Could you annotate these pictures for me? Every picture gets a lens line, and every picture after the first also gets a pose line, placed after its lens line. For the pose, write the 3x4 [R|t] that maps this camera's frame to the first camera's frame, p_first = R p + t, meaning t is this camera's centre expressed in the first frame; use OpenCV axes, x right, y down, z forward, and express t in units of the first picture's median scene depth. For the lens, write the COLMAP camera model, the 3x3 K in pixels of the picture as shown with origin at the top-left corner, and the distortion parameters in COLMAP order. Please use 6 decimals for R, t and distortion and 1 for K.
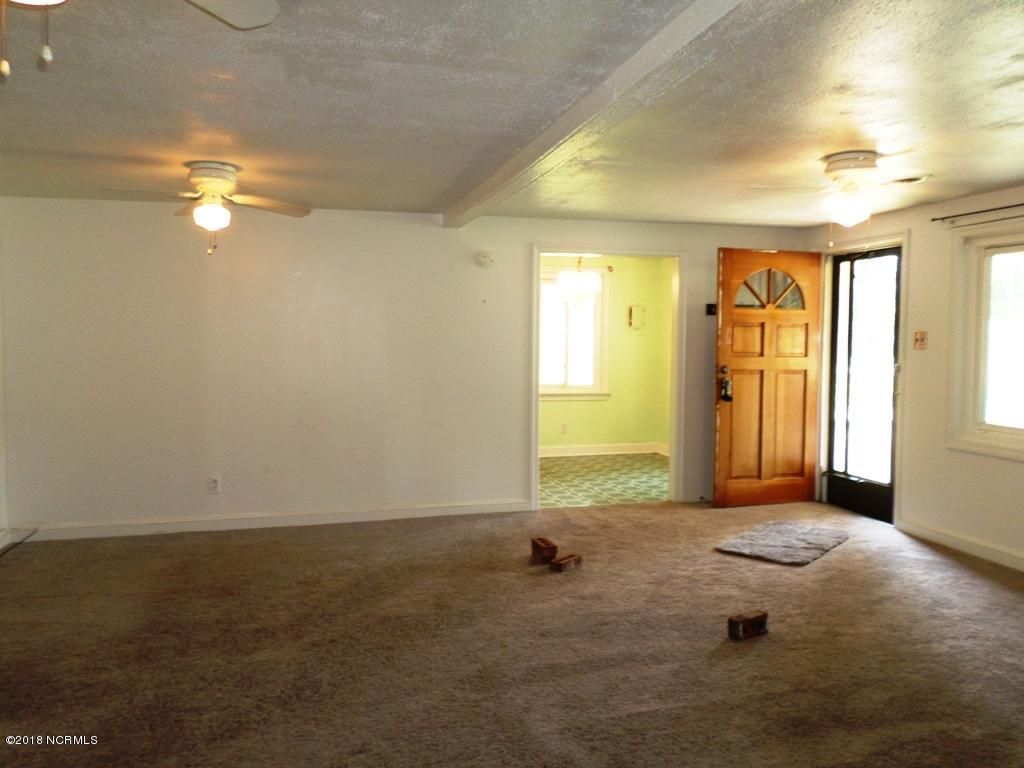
lens RADIAL K [[789.4, 0, 512.0], [0, 789.4, 384.0], [0, 0, 1]] dist [-0.004648, -0.001912]
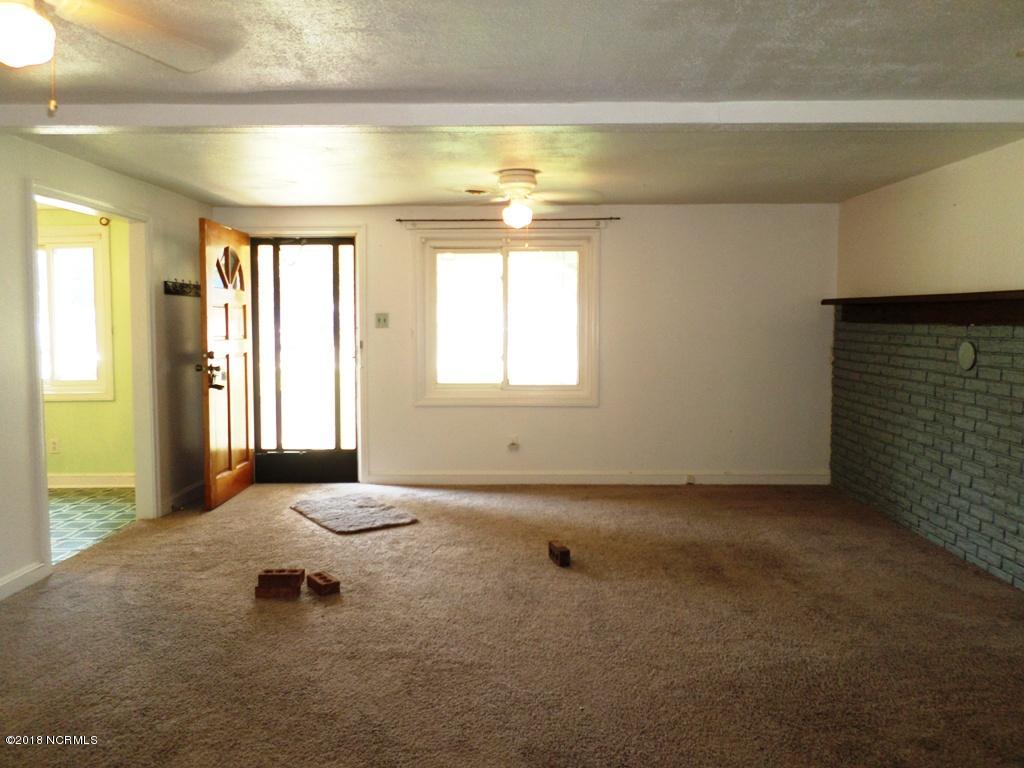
lens RADIAL K [[800.9, 0, 512.0], [0, 800.9, 384.0], [0, 0, 1]] dist [-0.005376, -0.001948]
pose [[0.271529, -0.078939, 0.959187, -0.613020], [0.064072, 0.995902, 0.063823, -0.025062], [-0.960295, 0.044127, 0.275474, 0.501282]]
